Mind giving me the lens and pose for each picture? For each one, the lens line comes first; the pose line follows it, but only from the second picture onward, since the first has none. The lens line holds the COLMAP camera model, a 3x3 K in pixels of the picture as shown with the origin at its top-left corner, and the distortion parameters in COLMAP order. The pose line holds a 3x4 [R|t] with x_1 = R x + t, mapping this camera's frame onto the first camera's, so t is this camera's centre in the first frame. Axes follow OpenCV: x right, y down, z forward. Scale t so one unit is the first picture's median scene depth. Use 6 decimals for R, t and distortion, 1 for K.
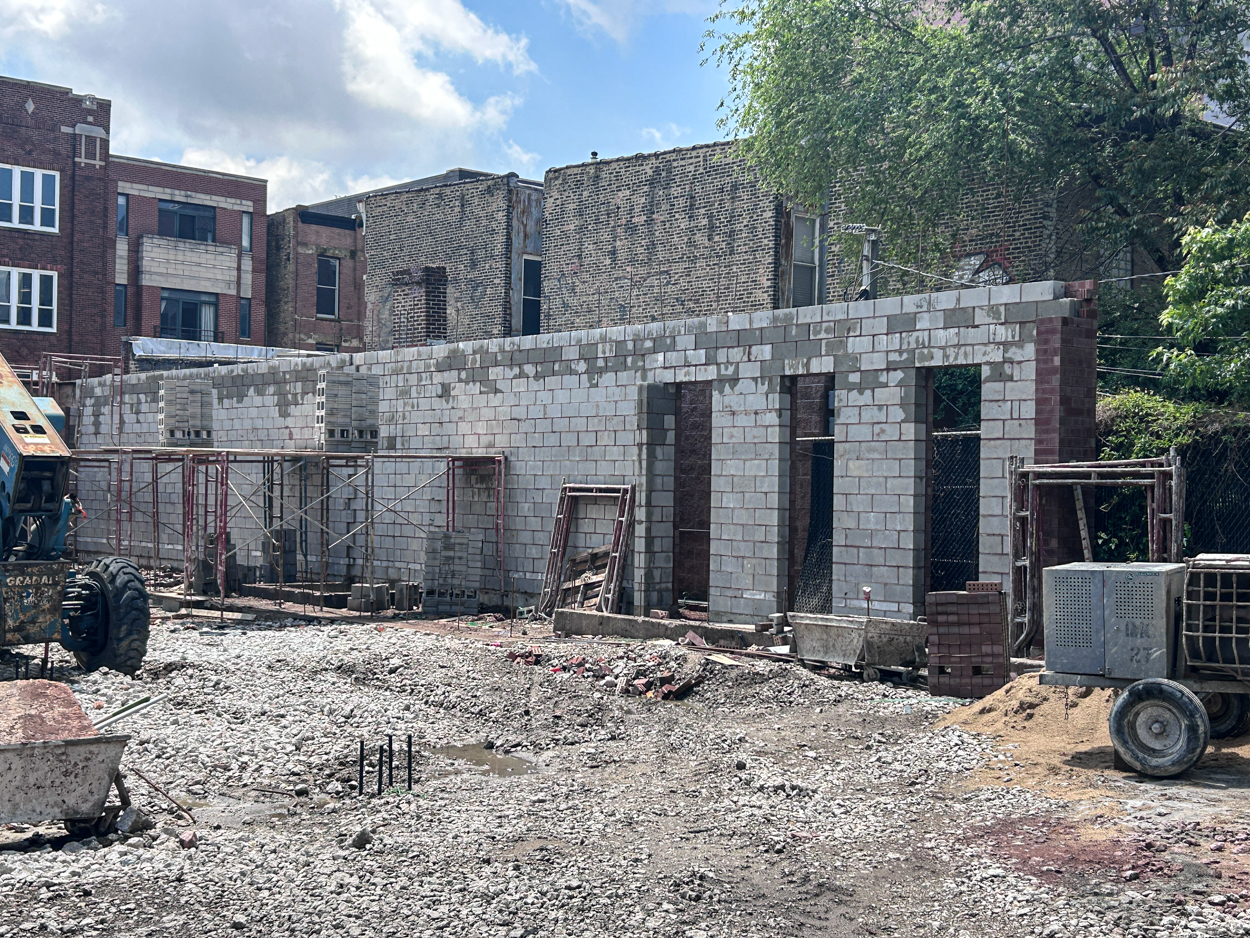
lens RADIAL K [[1681.1, 0, 622.1], [0, 1681.1, 471.8], [0, 0, 1]] dist [0.075647, 0.000000]
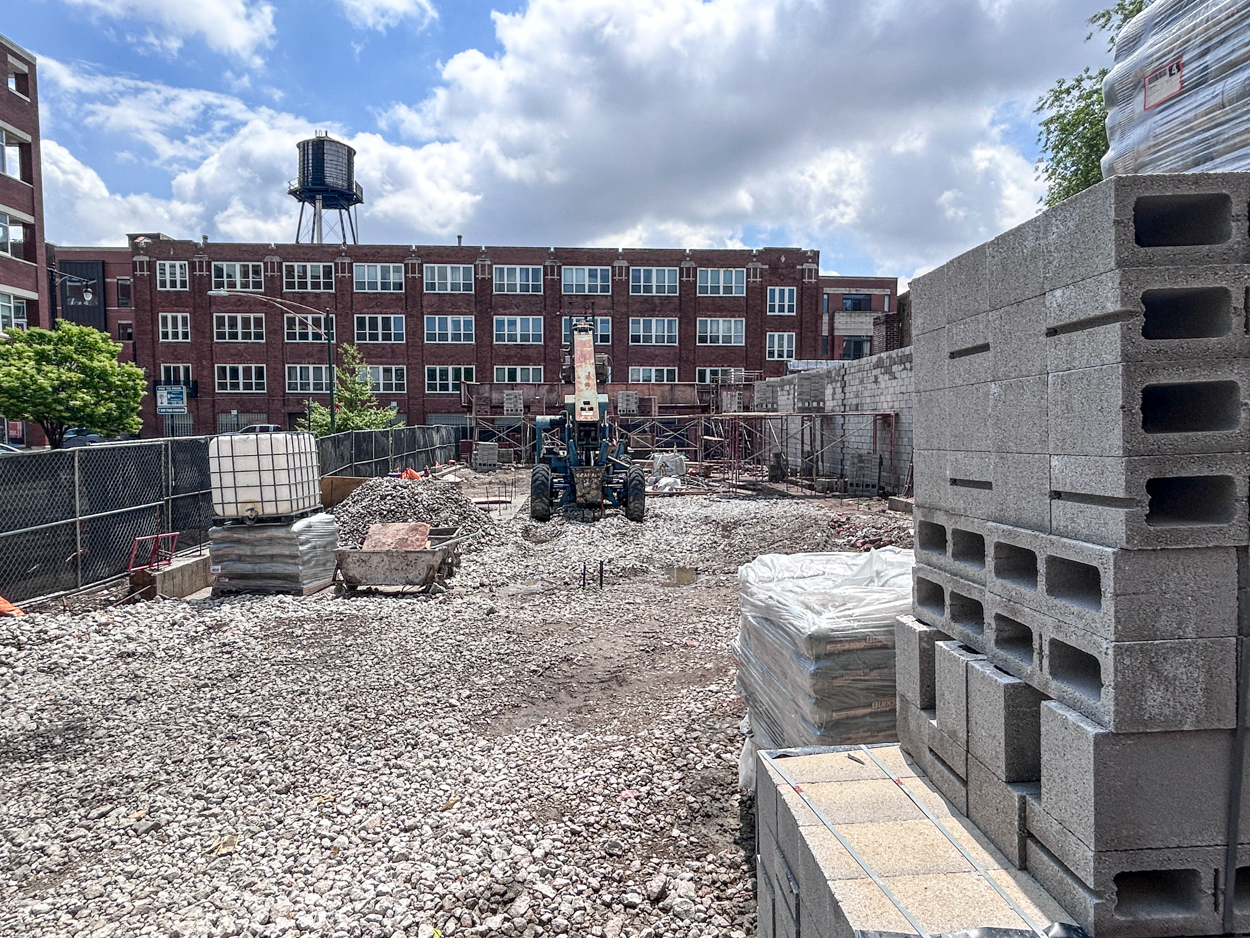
lens RADIAL K [[764.8, 0, 605.1], [0, 764.8, 442.1], [0, 0, 1]] dist [-0.005882, -0.001510]
pose [[0.798669, -0.000982, -0.601770, 0.167163], [0.017009, 0.999636, 0.020942, -0.000143], [0.601531, -0.026962, 0.798395, 0.123712]]
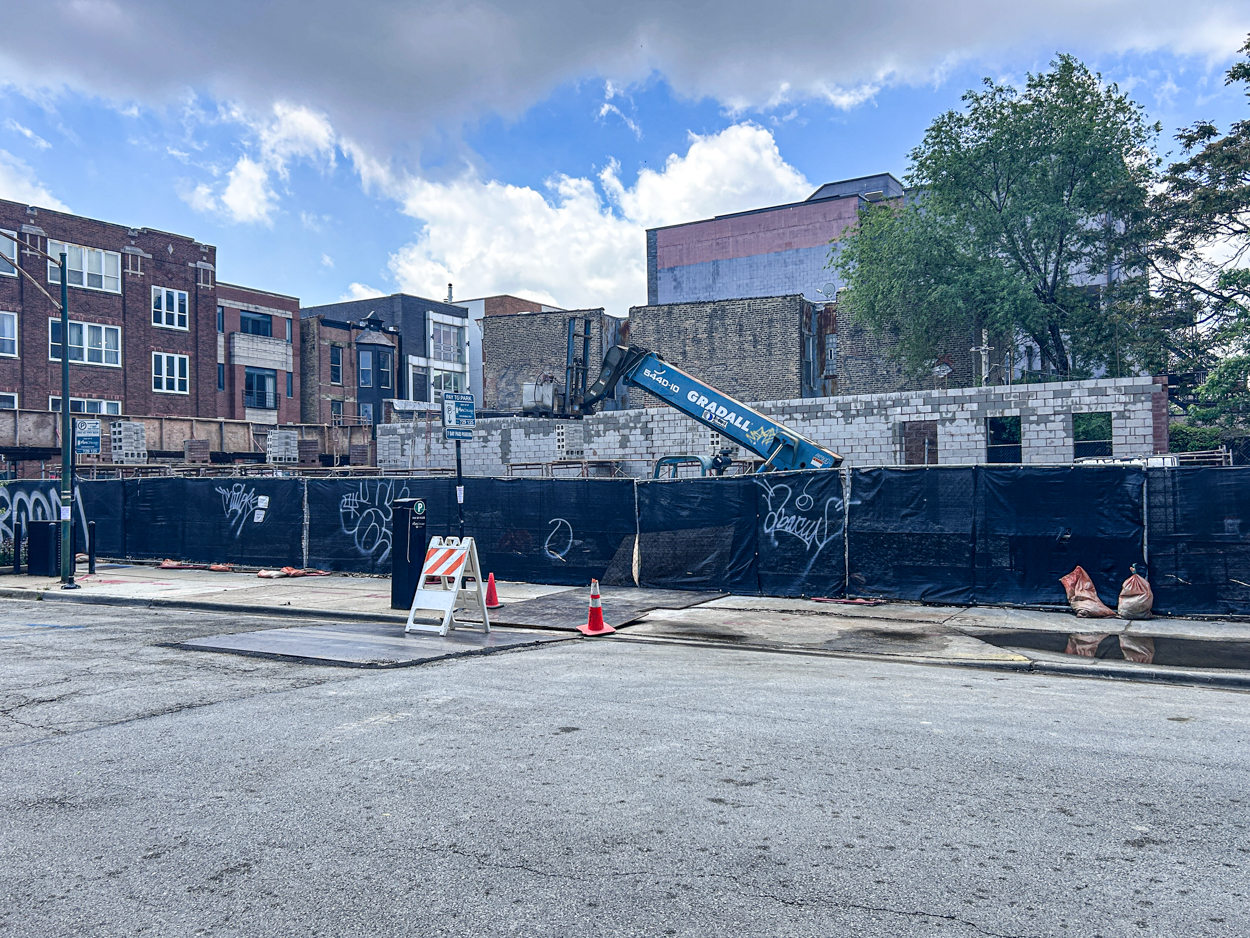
lens RADIAL K [[1059.5, 0, 614.9], [0, 1059.5, 460.7], [0, 0, 1]] dist [0.049519, -0.013076]
pose [[0.942093, -0.022568, 0.334591, -0.722759], [0.028040, 0.999540, -0.011533, 0.000885], [-0.334176, 0.020247, 0.942293, -0.121144]]
